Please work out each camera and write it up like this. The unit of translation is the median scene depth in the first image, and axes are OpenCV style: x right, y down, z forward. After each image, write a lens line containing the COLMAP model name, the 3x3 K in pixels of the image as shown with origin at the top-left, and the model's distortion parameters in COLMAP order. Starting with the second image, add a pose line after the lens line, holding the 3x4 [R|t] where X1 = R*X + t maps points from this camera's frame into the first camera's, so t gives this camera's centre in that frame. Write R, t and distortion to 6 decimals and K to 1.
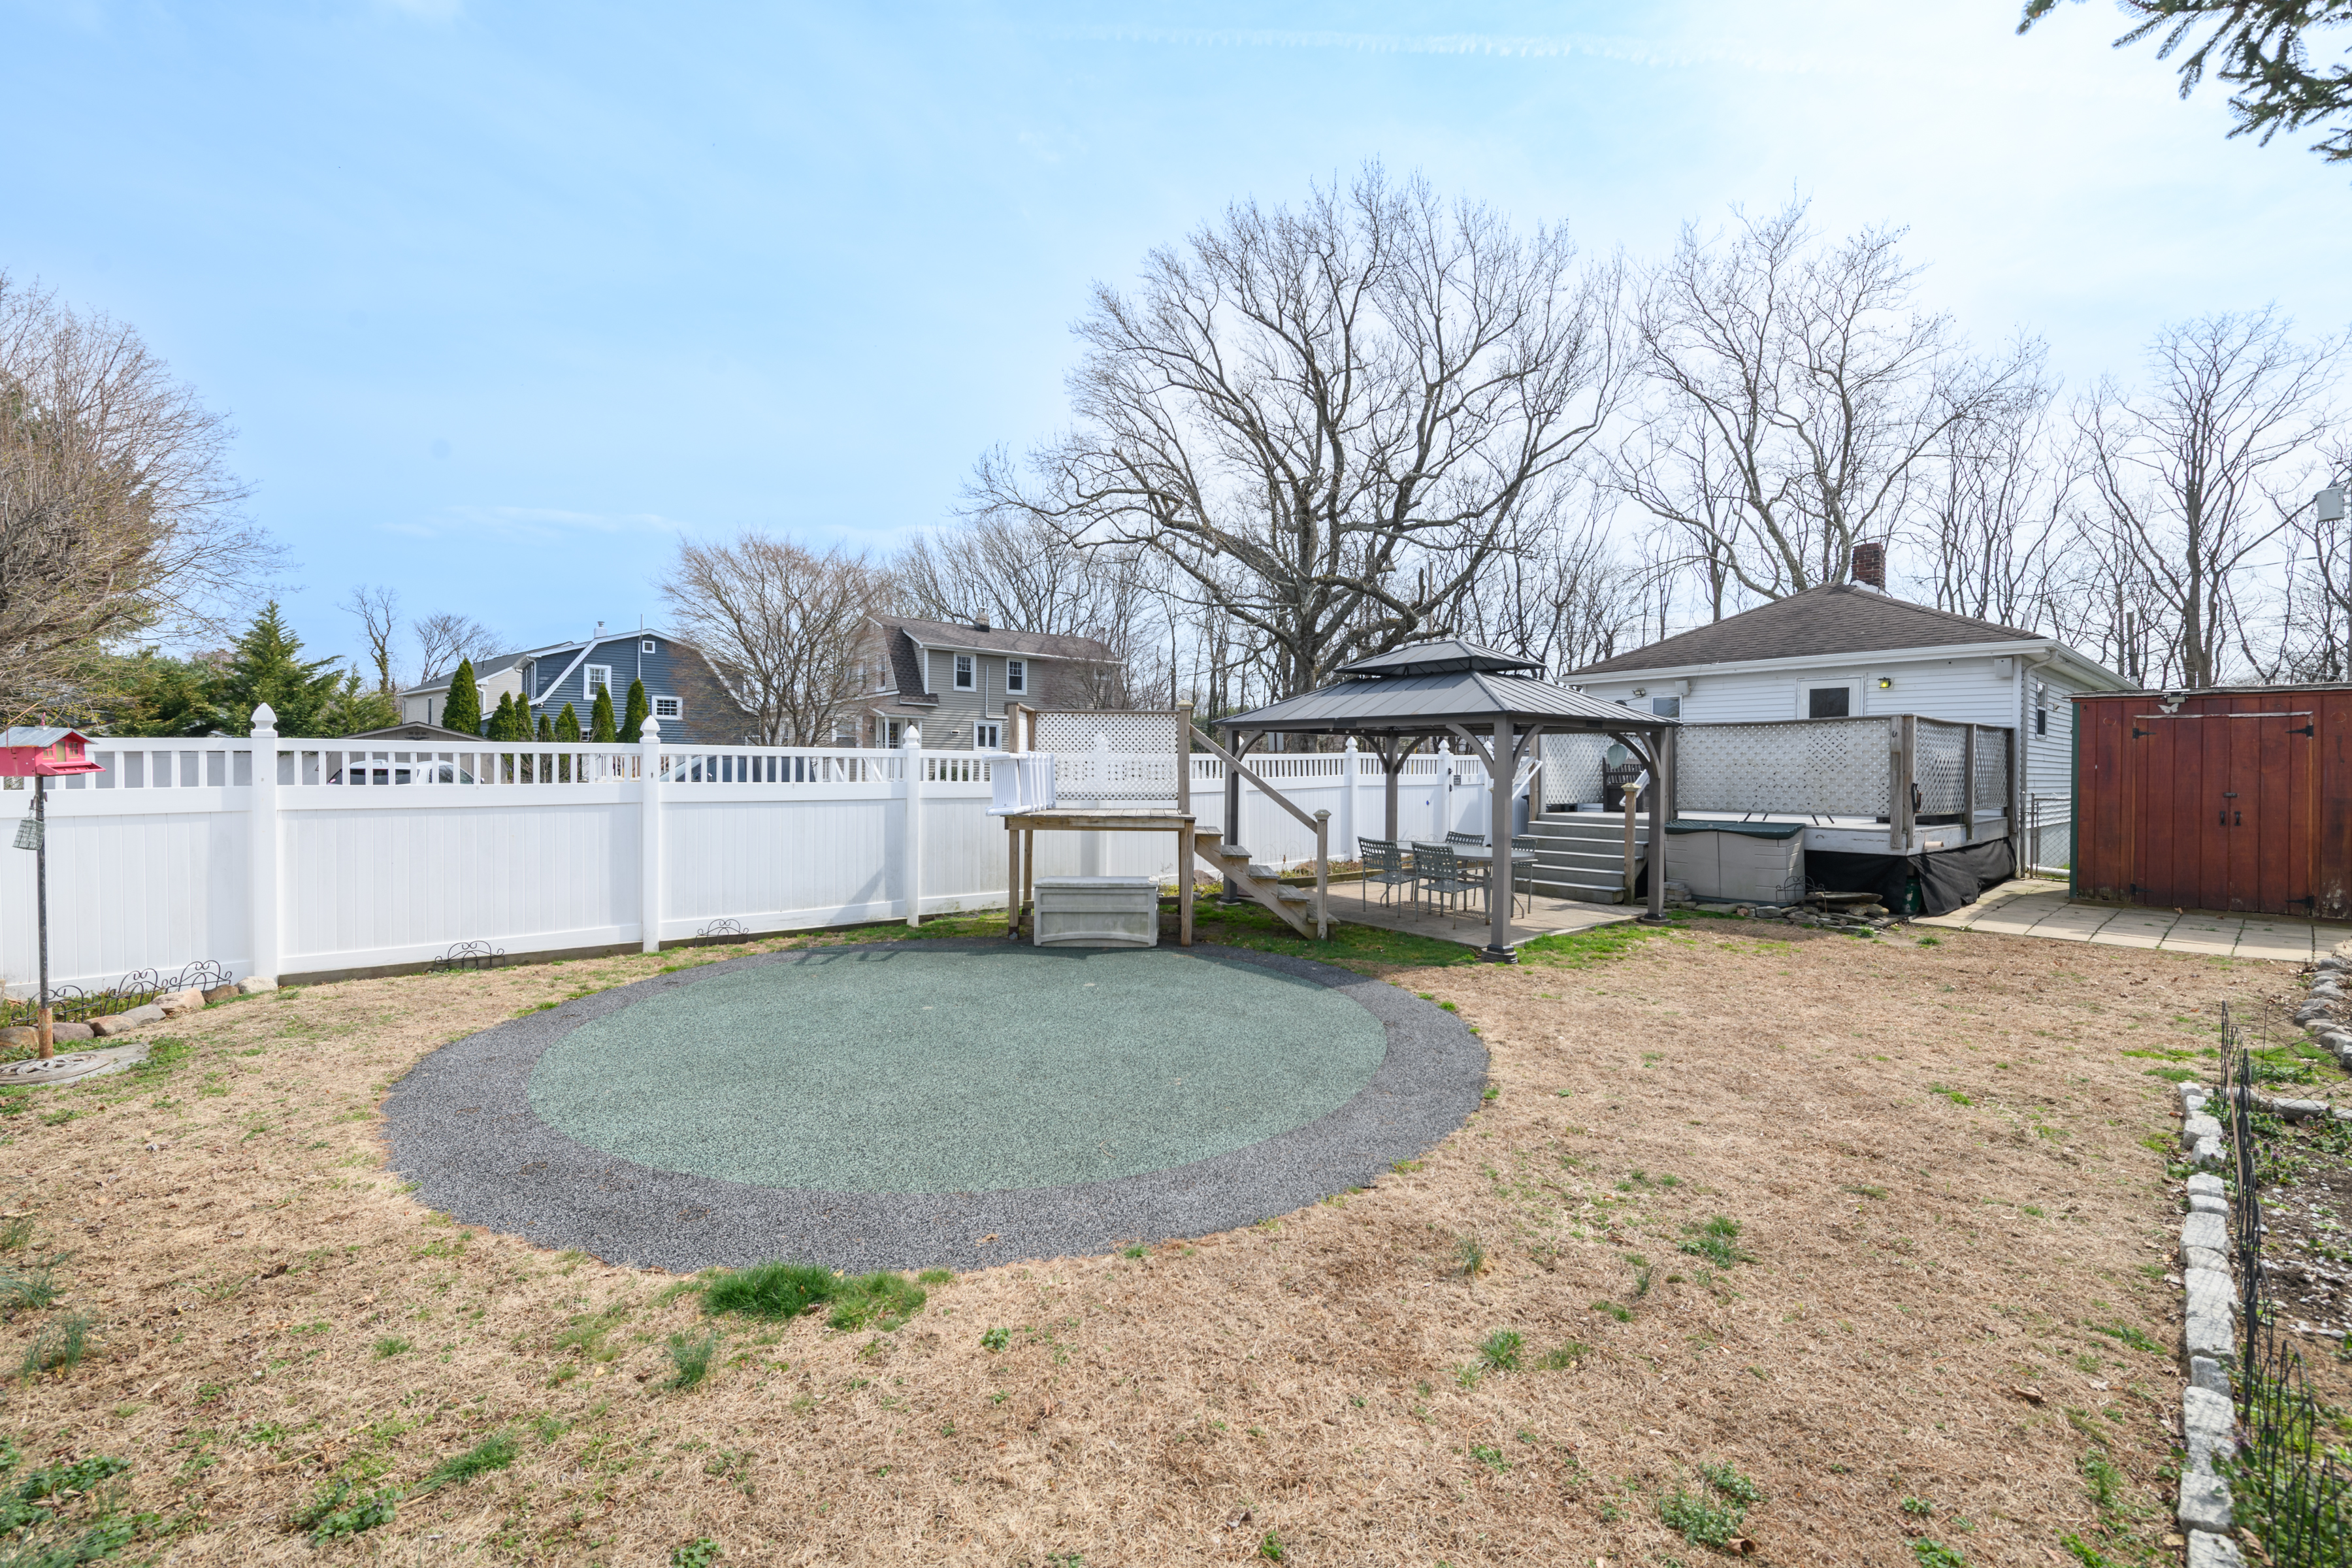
lens RADIAL K [[933.0, 0, 1178.6], [0, 933.0, 782.1], [0, 0, 1]] dist [-0.000265, -0.002503]
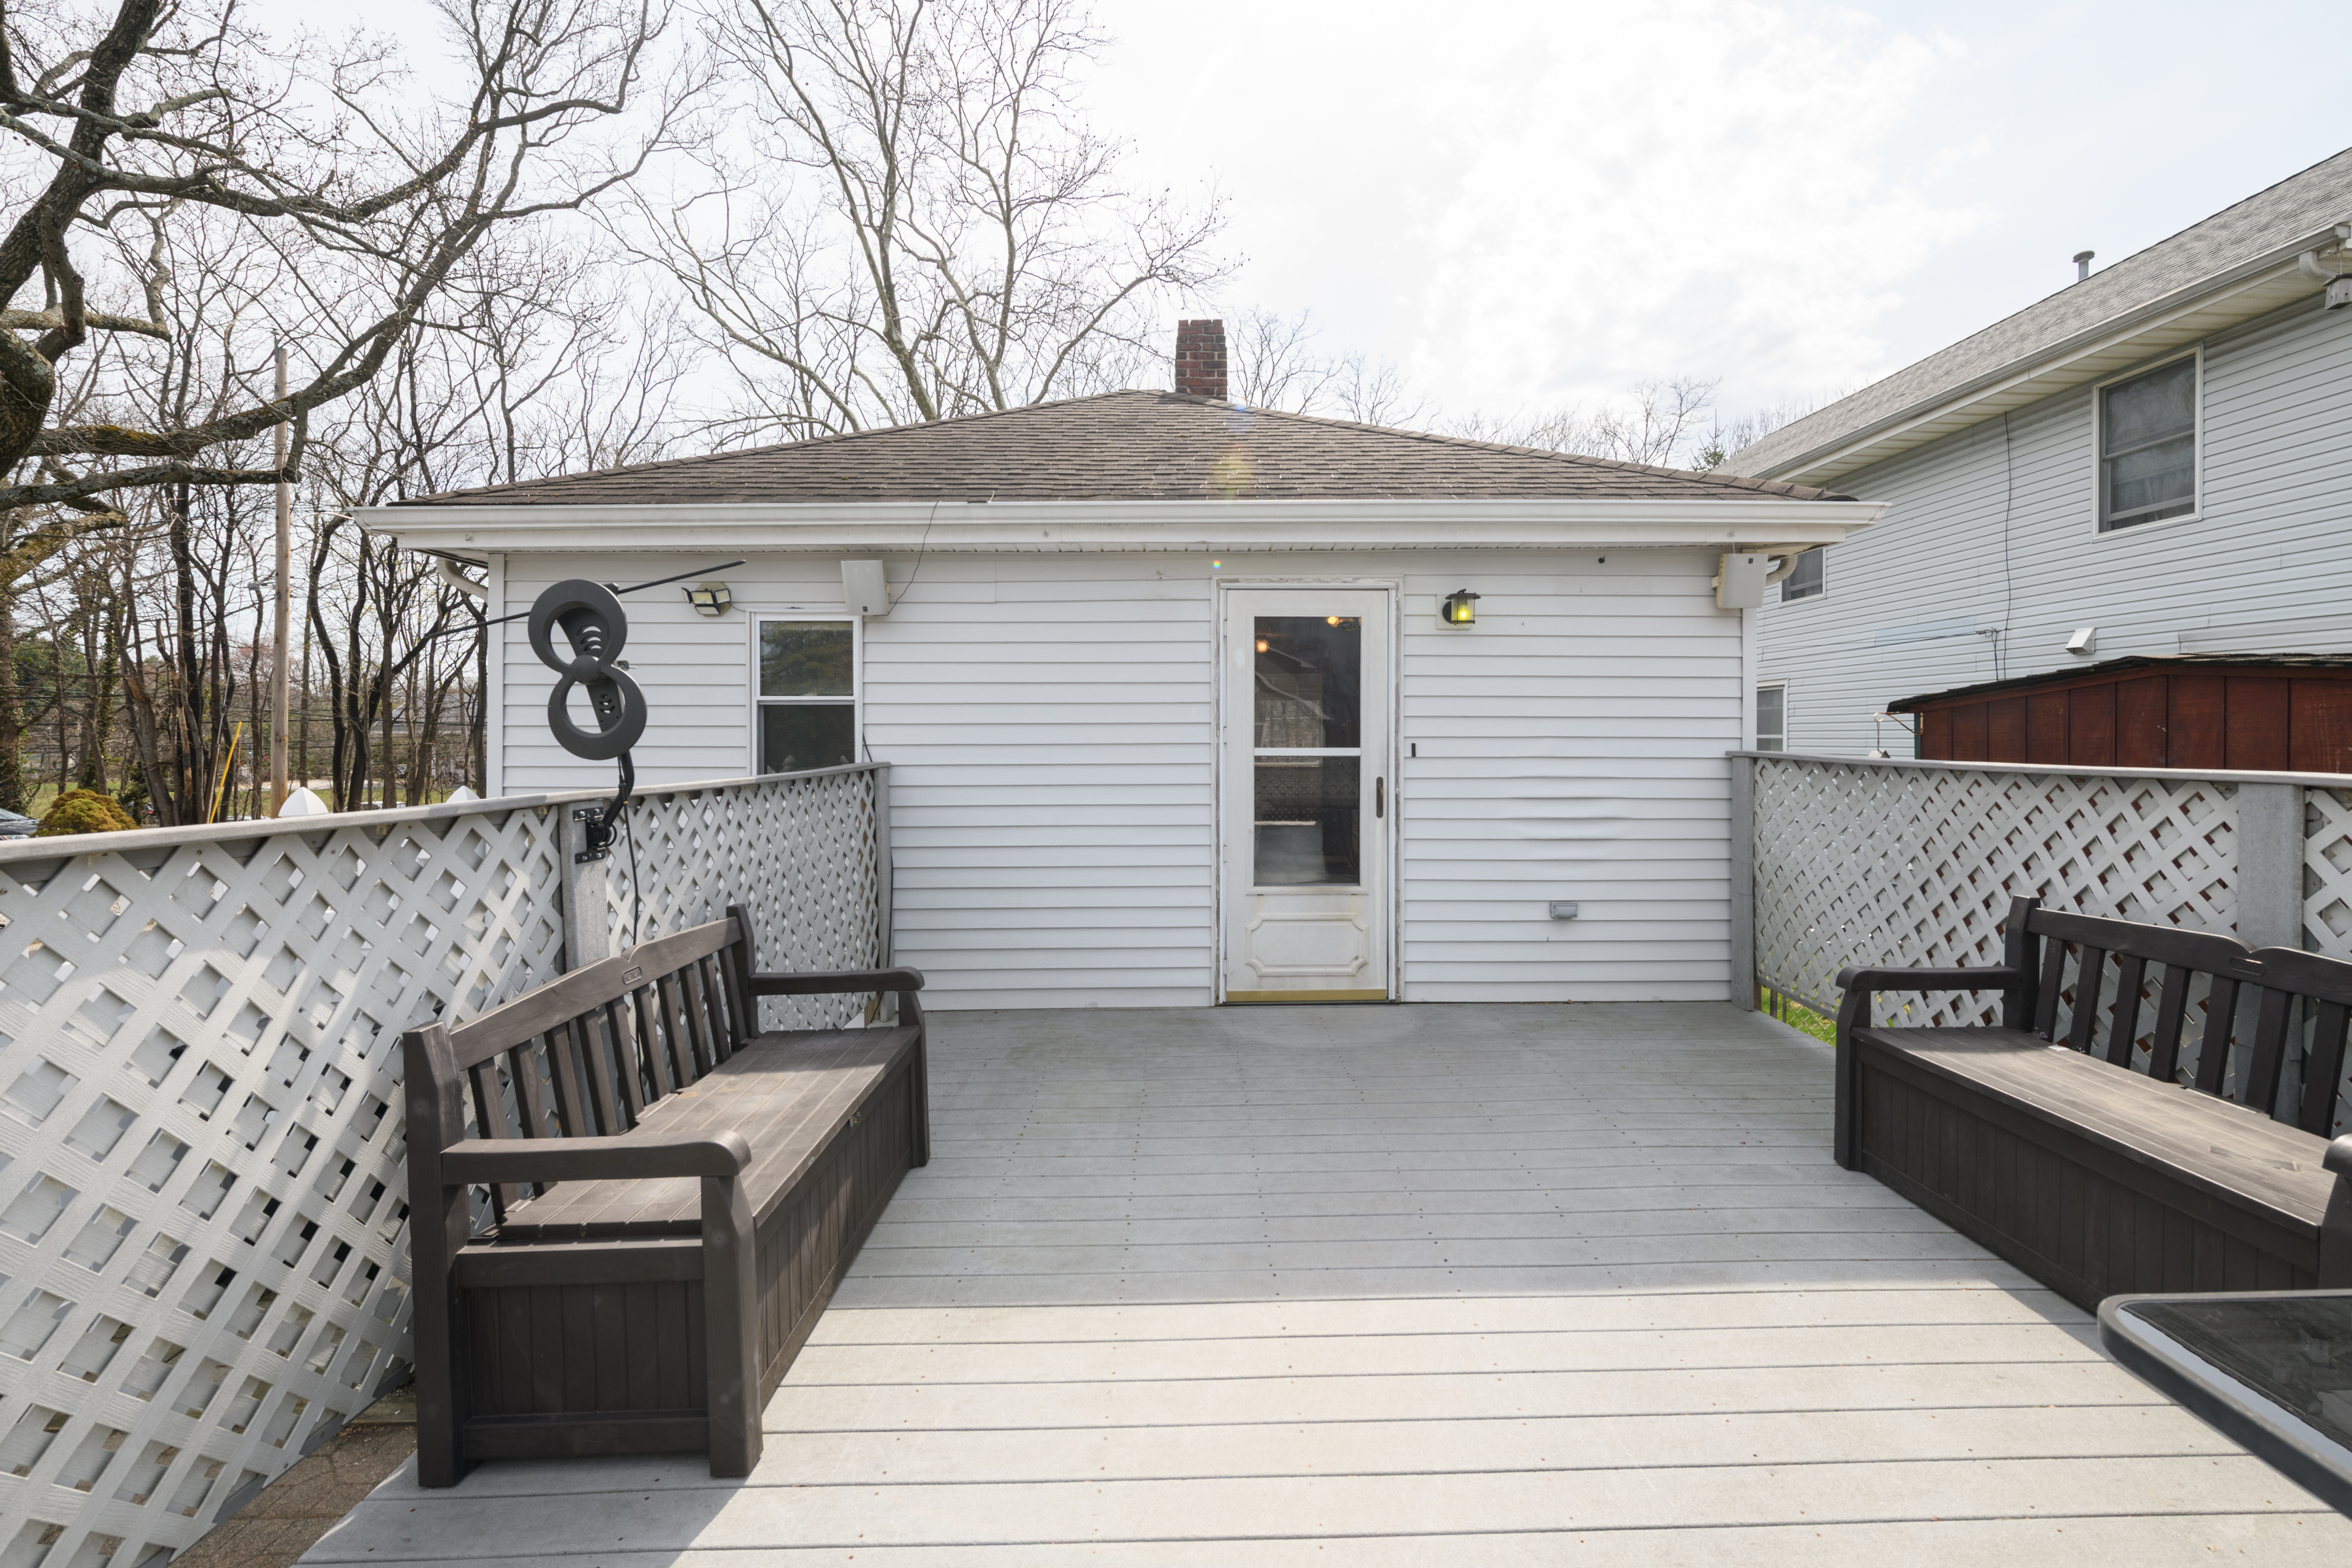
lens RADIAL K [[993.9, 0, 1183.3], [0, 993.9, 748.6], [0, 0, 1]] dist [-0.003265, -0.001086]
pose [[0.625587, -0.020469, 0.779886, 0.574541], [0.021973, 0.999721, 0.008613, -0.084213], [-0.779845, 0.011749, 0.625862, 1.156907]]
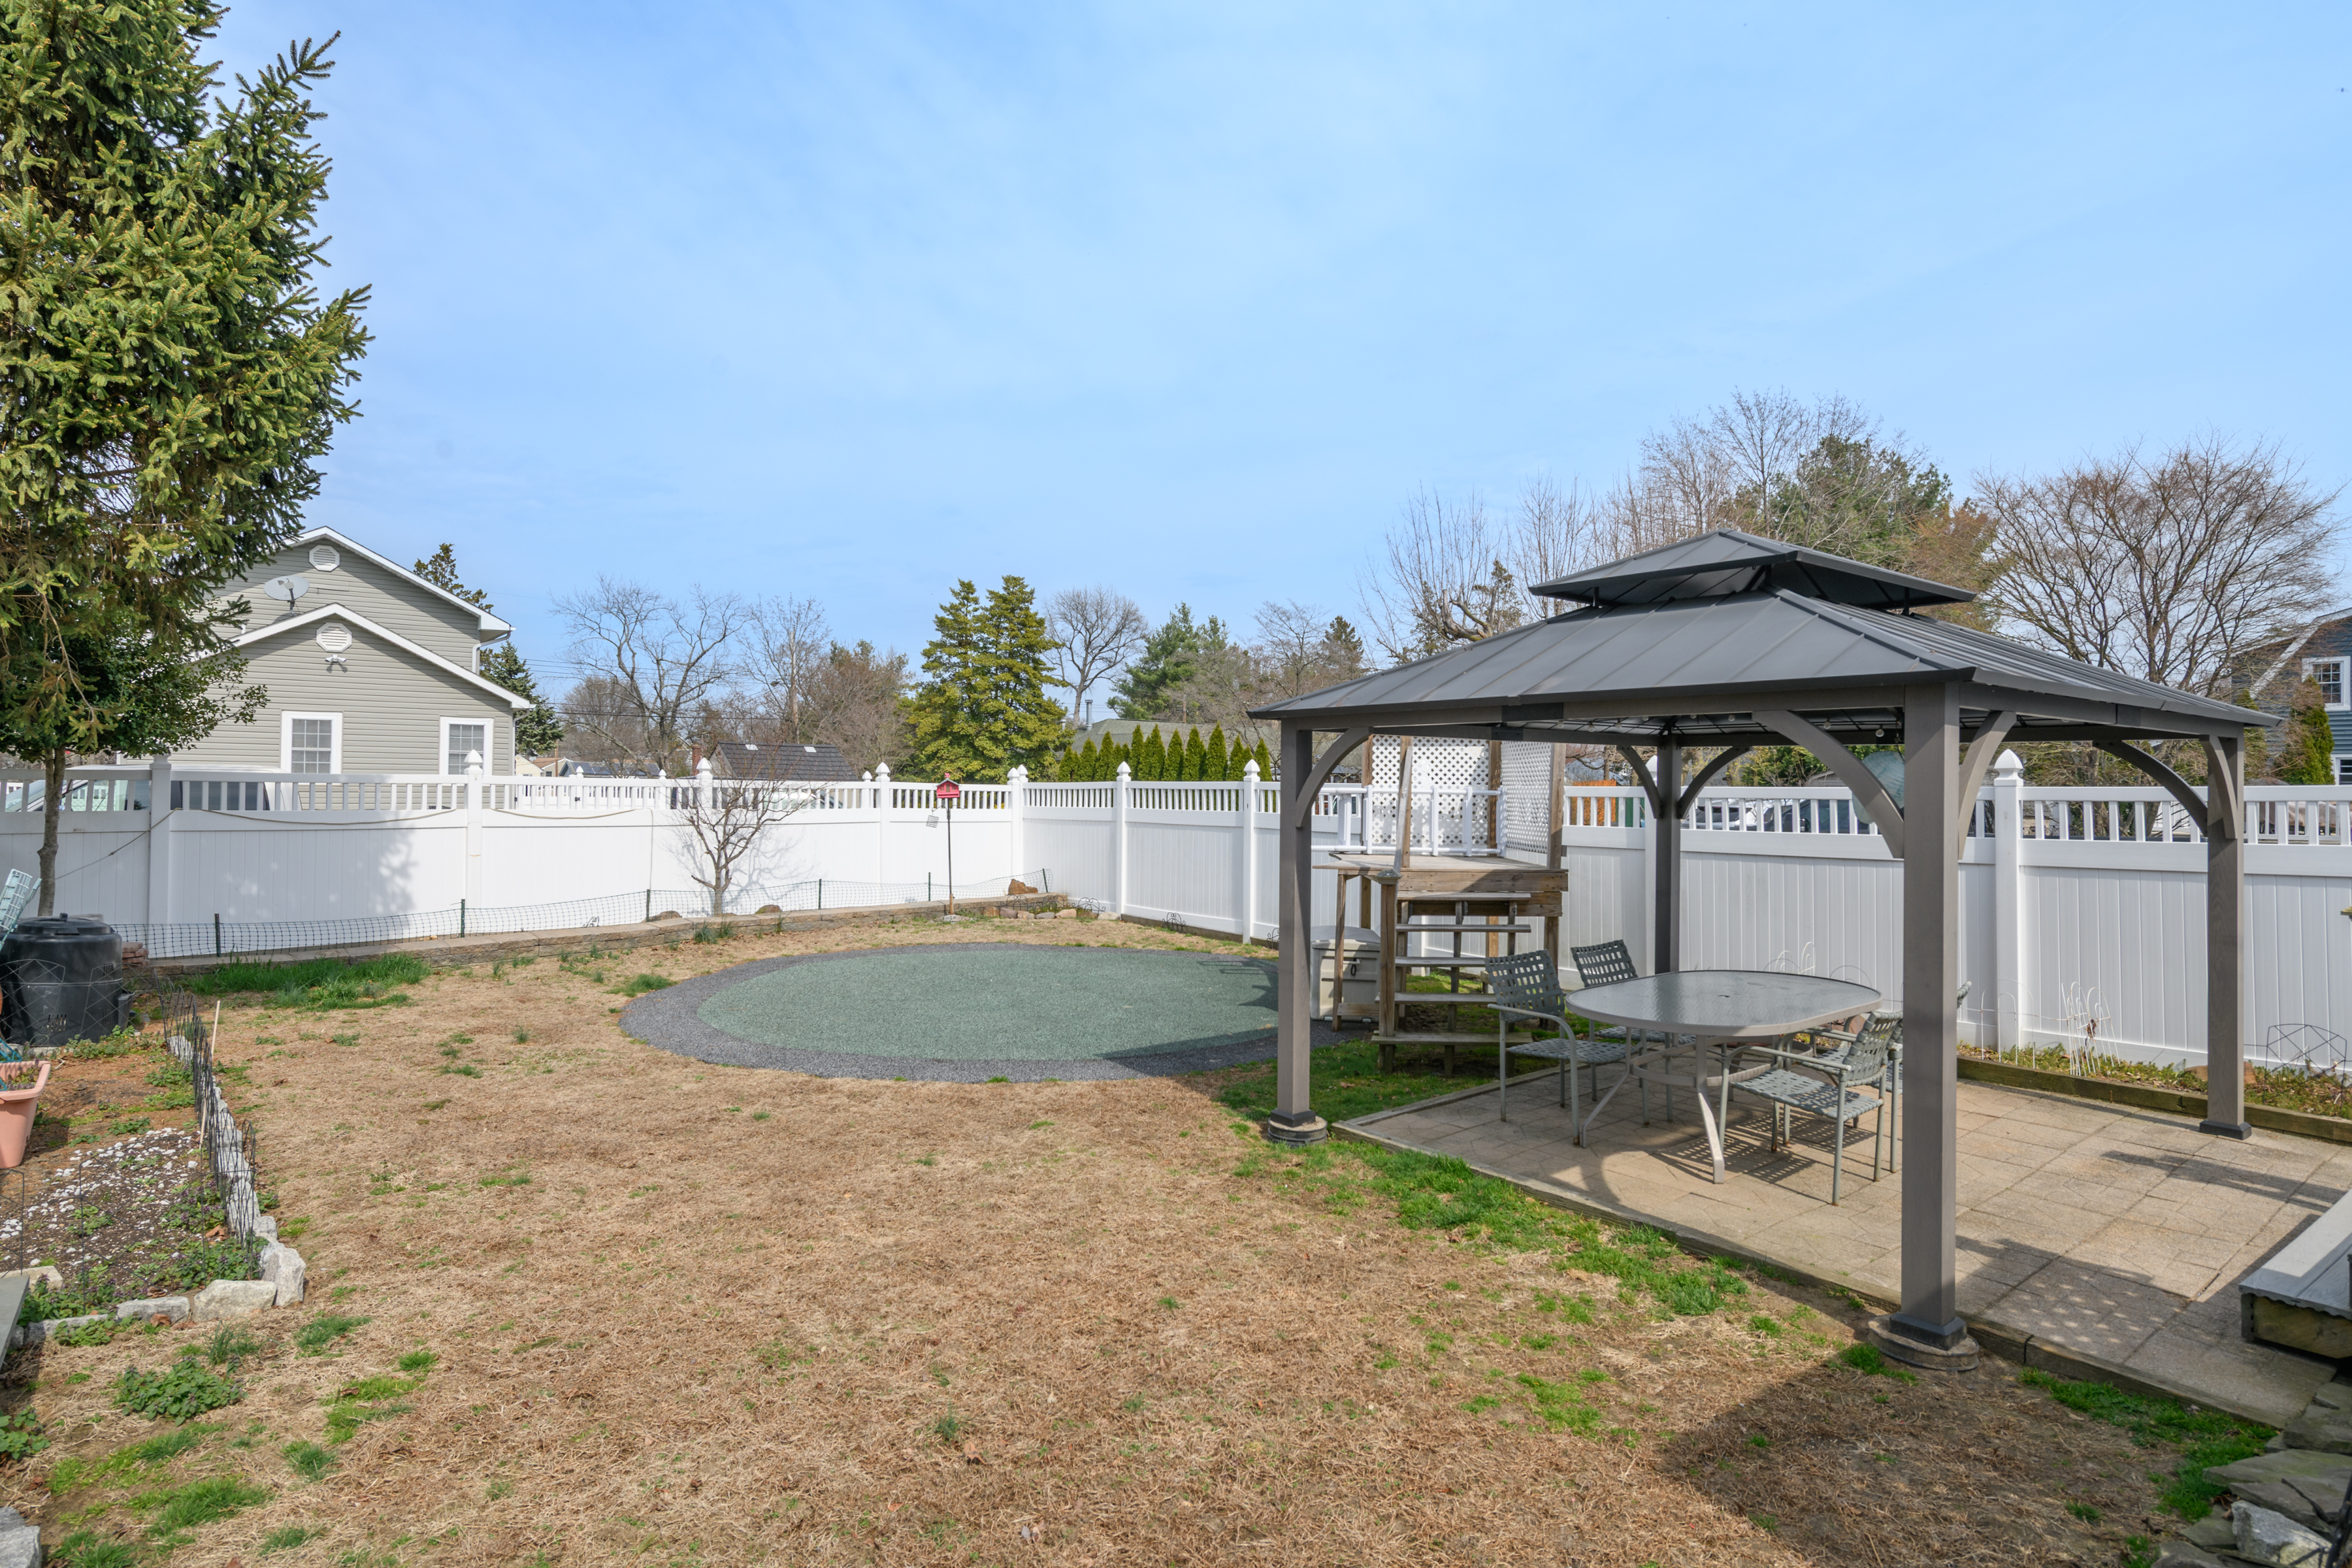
lens RADIAL K [[1220.2, 0, 1177.7], [0, 1220.2, 769.4], [0, 0, 1]] dist [0.010410, -0.004378]
pose [[-0.030529, -0.020282, -0.999328, 0.881705], [-0.030658, 0.999343, -0.019346, -0.017784], [0.999064, 0.030047, -0.031131, 0.747120]]
